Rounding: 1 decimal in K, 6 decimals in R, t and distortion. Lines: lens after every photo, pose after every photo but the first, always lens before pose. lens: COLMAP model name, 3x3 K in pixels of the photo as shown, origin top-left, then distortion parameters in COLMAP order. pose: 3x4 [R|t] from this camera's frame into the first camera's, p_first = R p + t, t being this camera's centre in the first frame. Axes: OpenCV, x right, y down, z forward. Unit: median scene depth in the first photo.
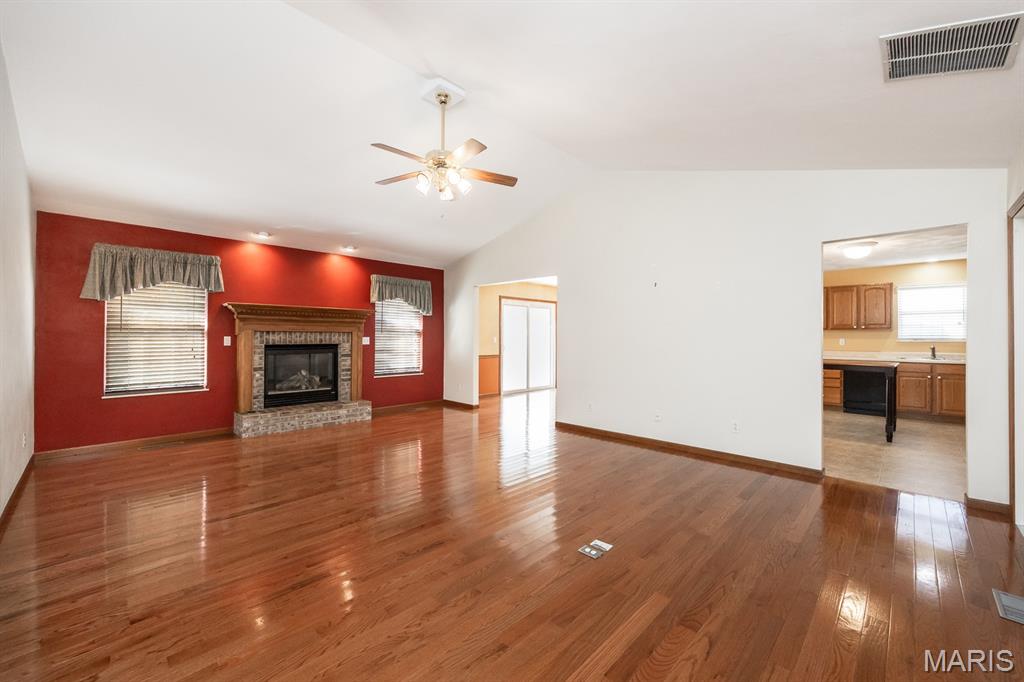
lens RADIAL K [[402.1, 0, 513.5], [0, 402.1, 332.3], [0, 0, 1]] dist [-0.008940, -0.000095]
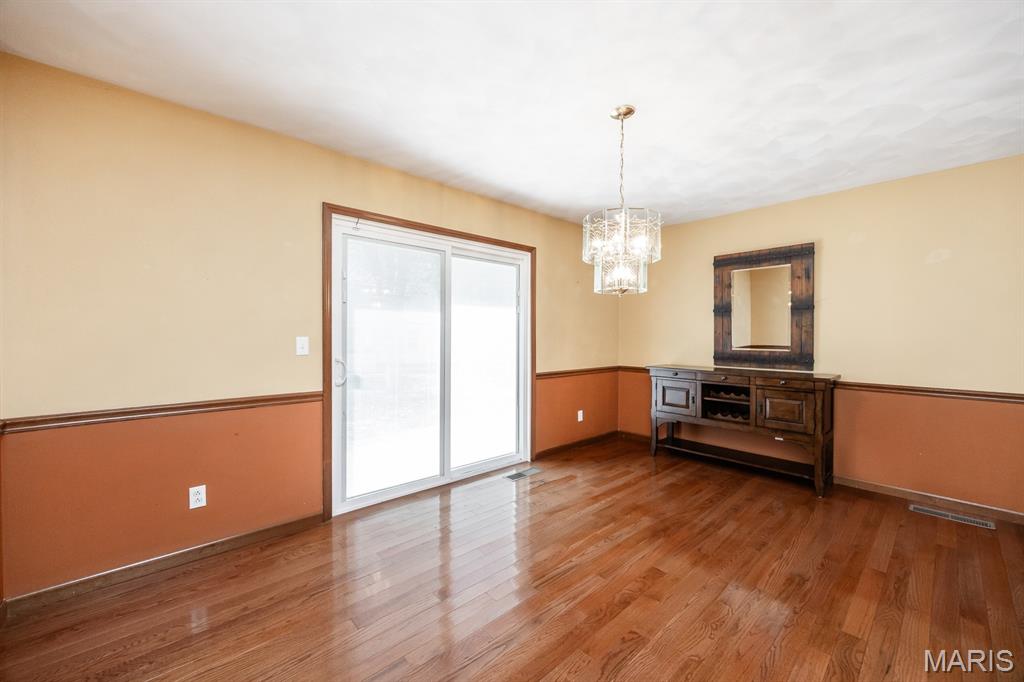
lens RADIAL K [[402.1, 0, 512.1], [0, 402.1, 333.3], [0, 0, 1]] dist [-0.008940, -0.000095]
pose [[0.996615, 0.003002, -0.082158, 0.171839], [-0.002723, 0.999990, 0.003506, 0.010318], [0.082168, -0.003270, 0.996613, 0.869143]]
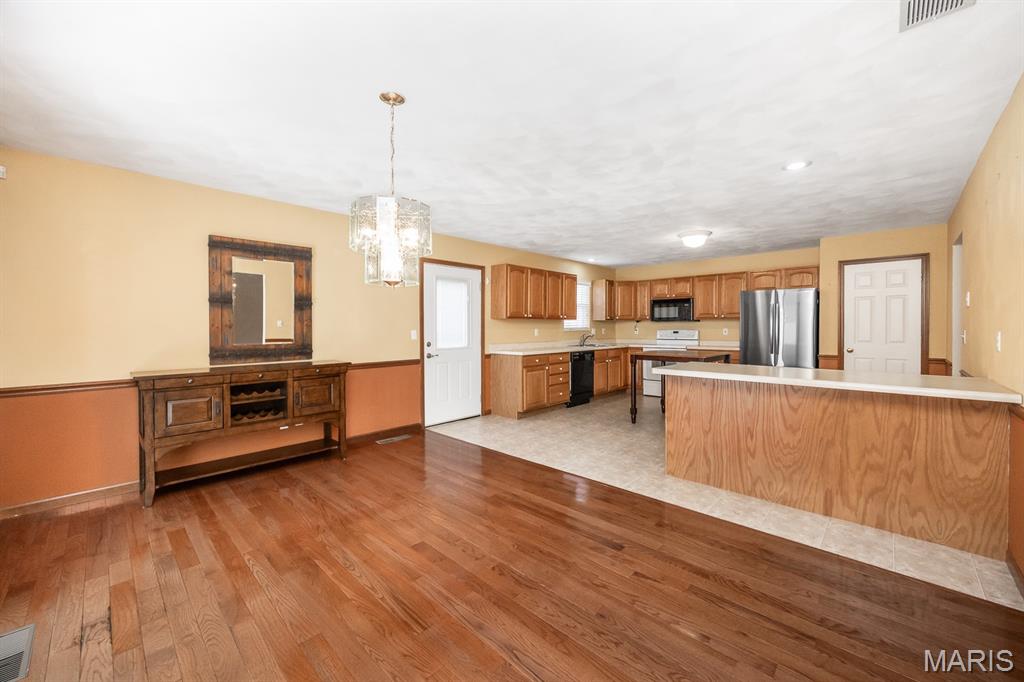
lens RADIAL K [[402.1, 0, 527.2], [0, 402.1, 325.7], [0, 0, 1]] dist [-0.008940, -0.000095]
pose [[-0.026297, 0.002140, 0.999652, -0.085723], [-0.000346, 0.999998, -0.002150, 0.010975], [-0.999654, -0.000403, -0.026296, 1.108289]]
